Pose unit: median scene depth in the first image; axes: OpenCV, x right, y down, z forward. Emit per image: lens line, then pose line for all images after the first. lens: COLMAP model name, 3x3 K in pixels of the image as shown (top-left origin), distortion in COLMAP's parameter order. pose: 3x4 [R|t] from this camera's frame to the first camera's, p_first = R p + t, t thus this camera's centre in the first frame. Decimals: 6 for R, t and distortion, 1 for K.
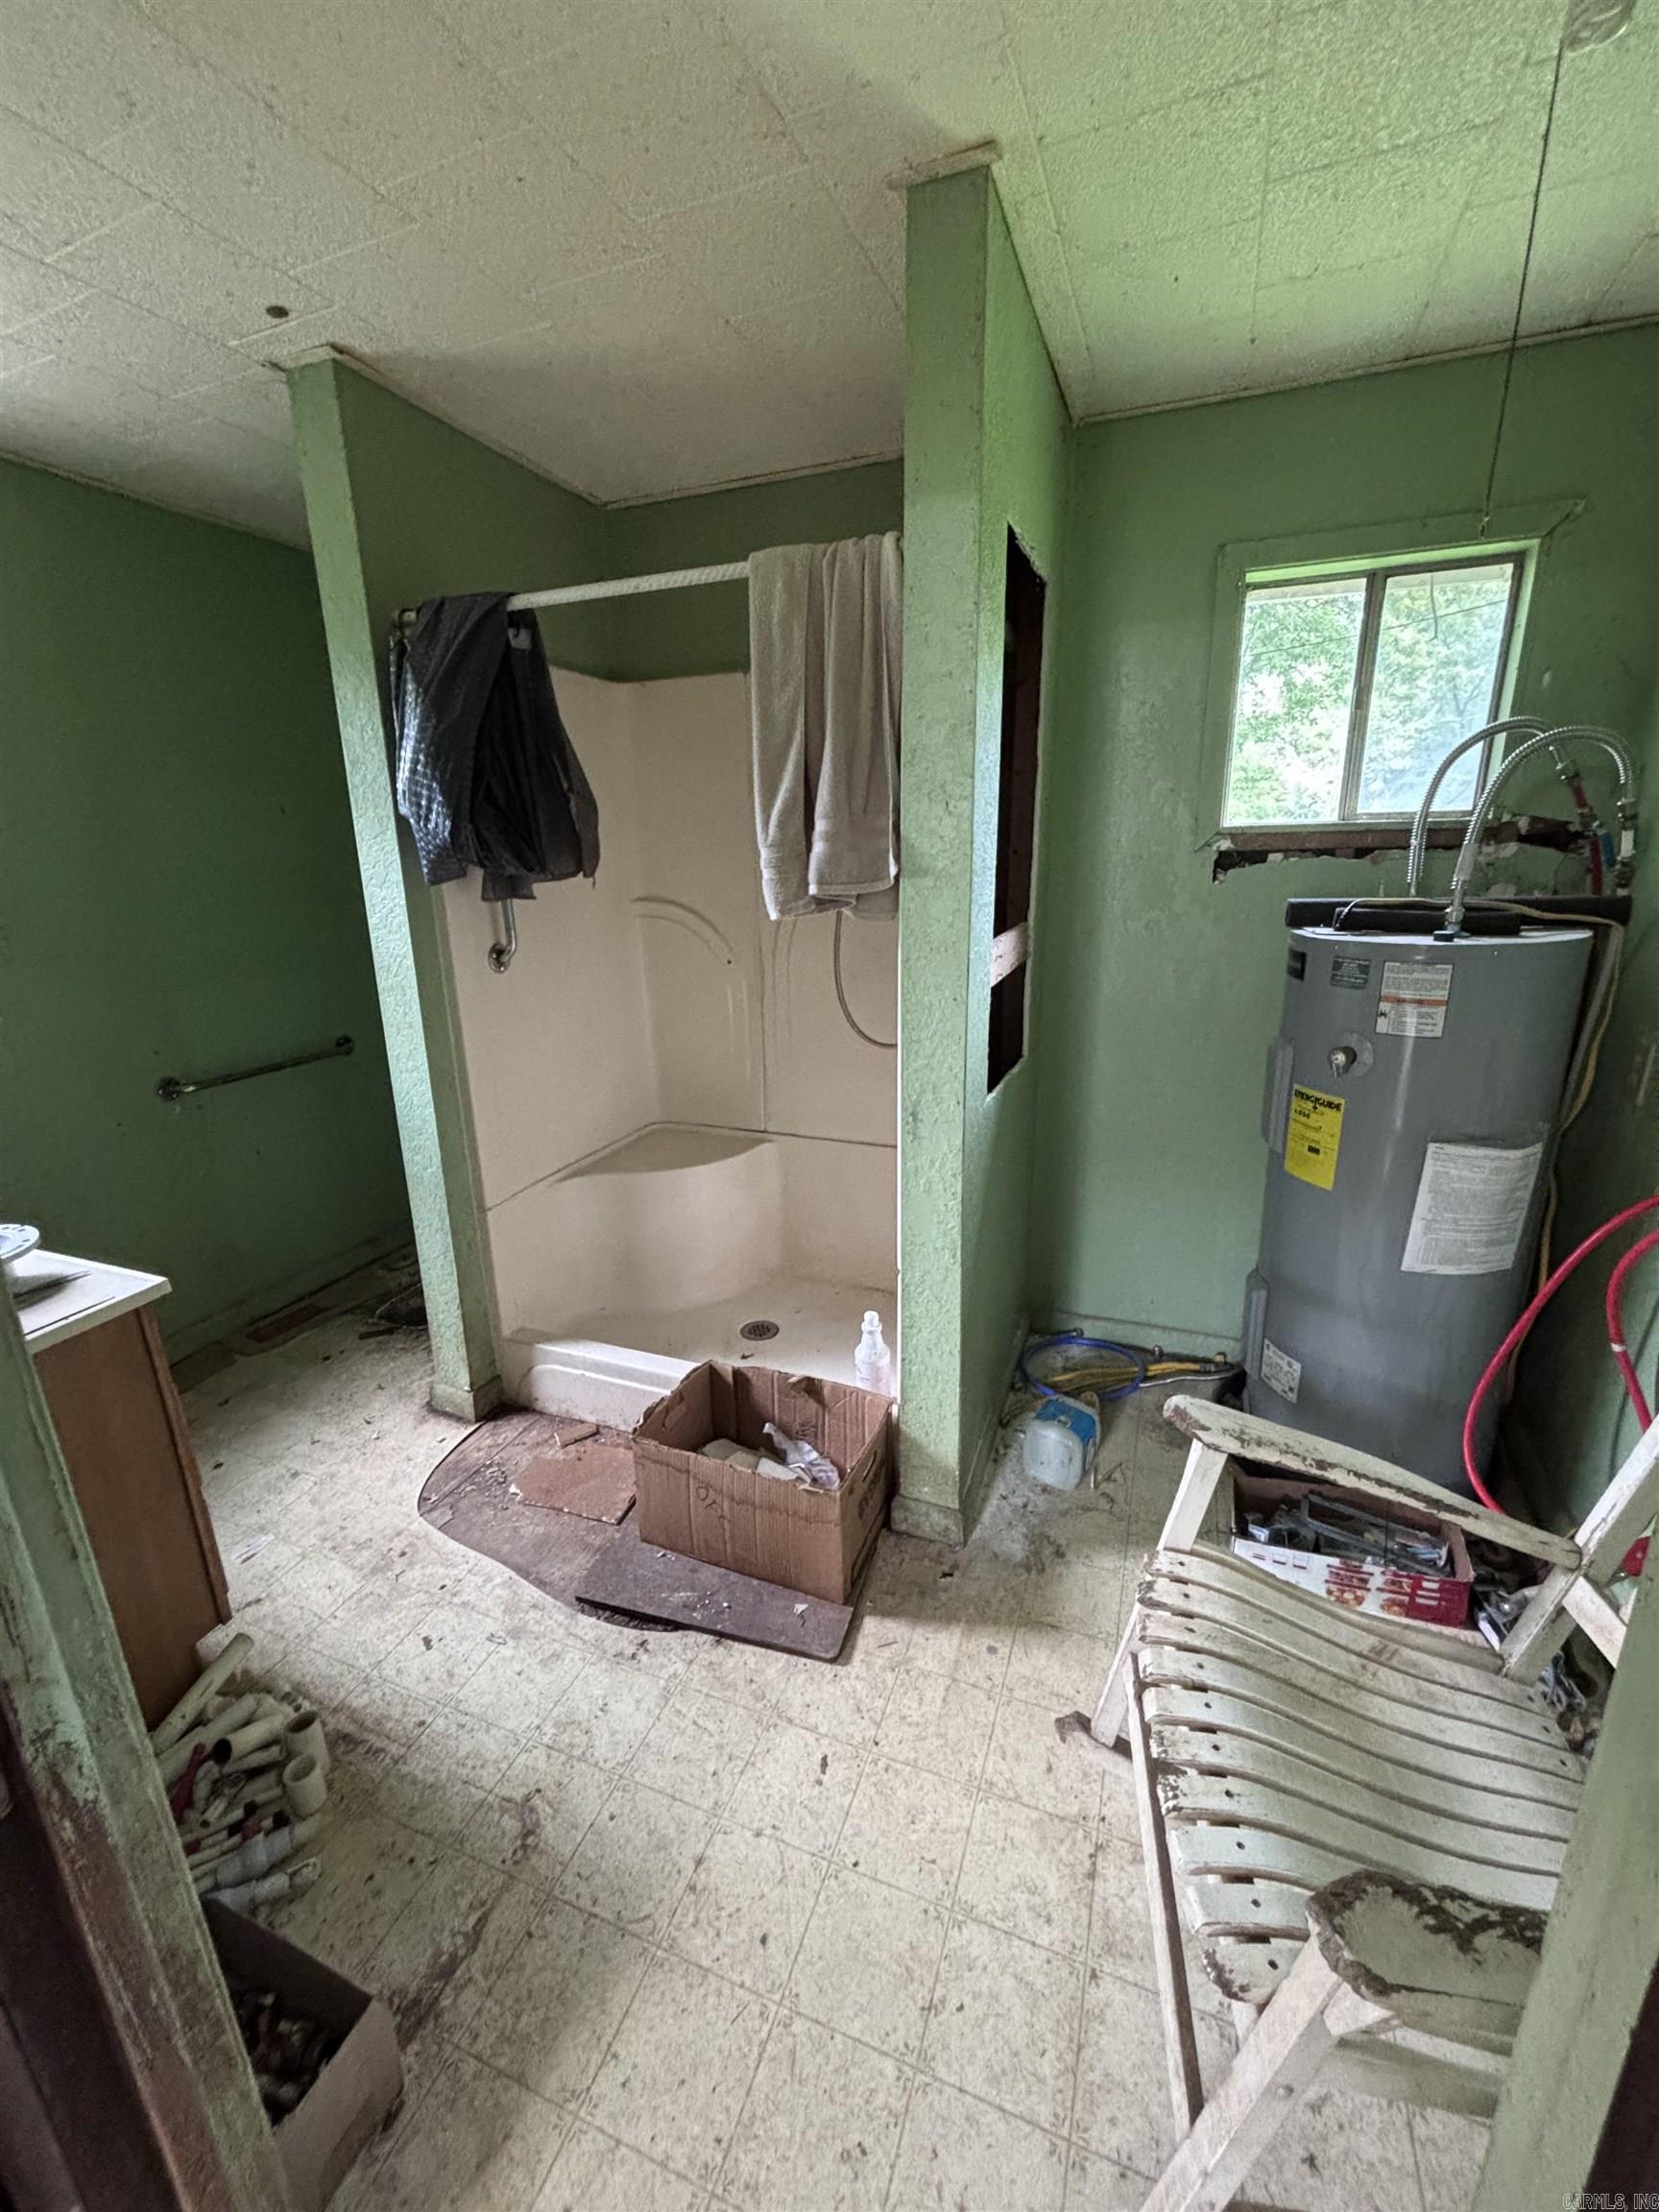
lens RADIAL K [[894.3, 0, 829.0], [0, 894.3, 1099.6], [0, 0, 1]] dist [0.000114, 0.000394]
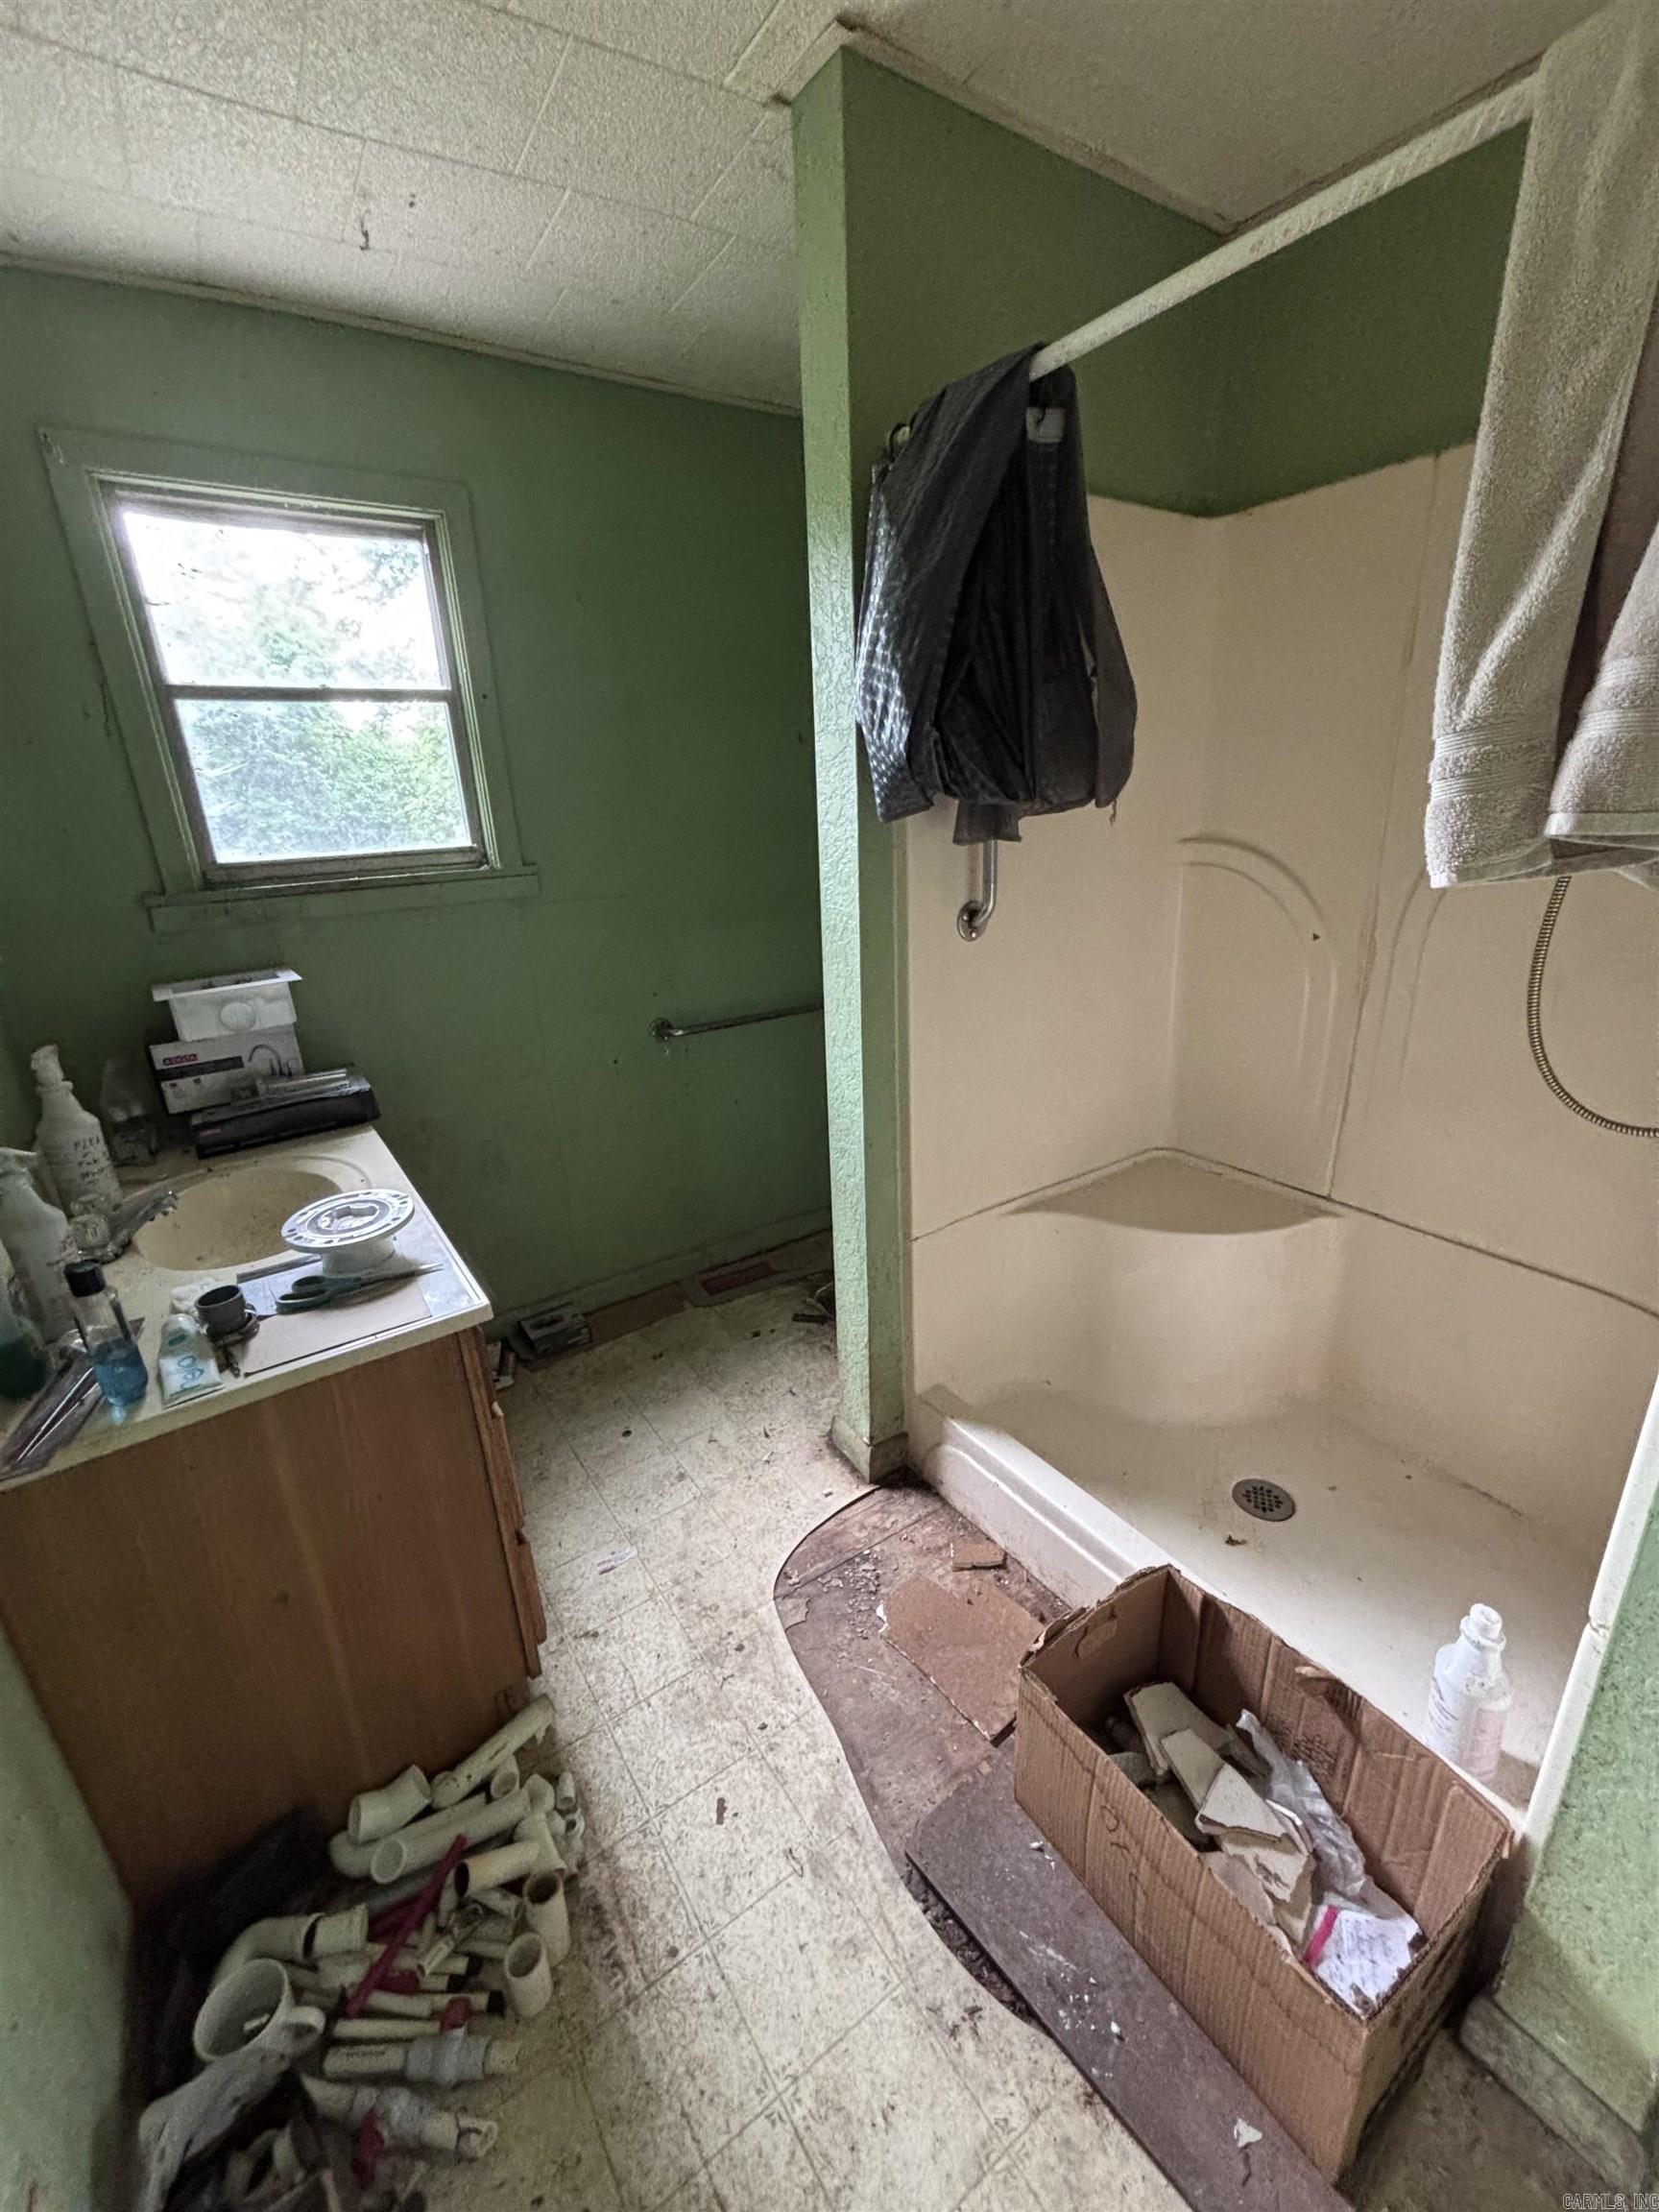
lens RADIAL K [[894.3, 0, 827.0], [0, 894.3, 1102.4], [0, 0, 1]] dist [0.000114, 0.000394]
pose [[0.826296, 0.165771, -0.538289, -0.050315], [-0.128699, 0.985993, 0.106088, -0.086339], [0.548336, -0.018382, 0.836056, 0.369786]]
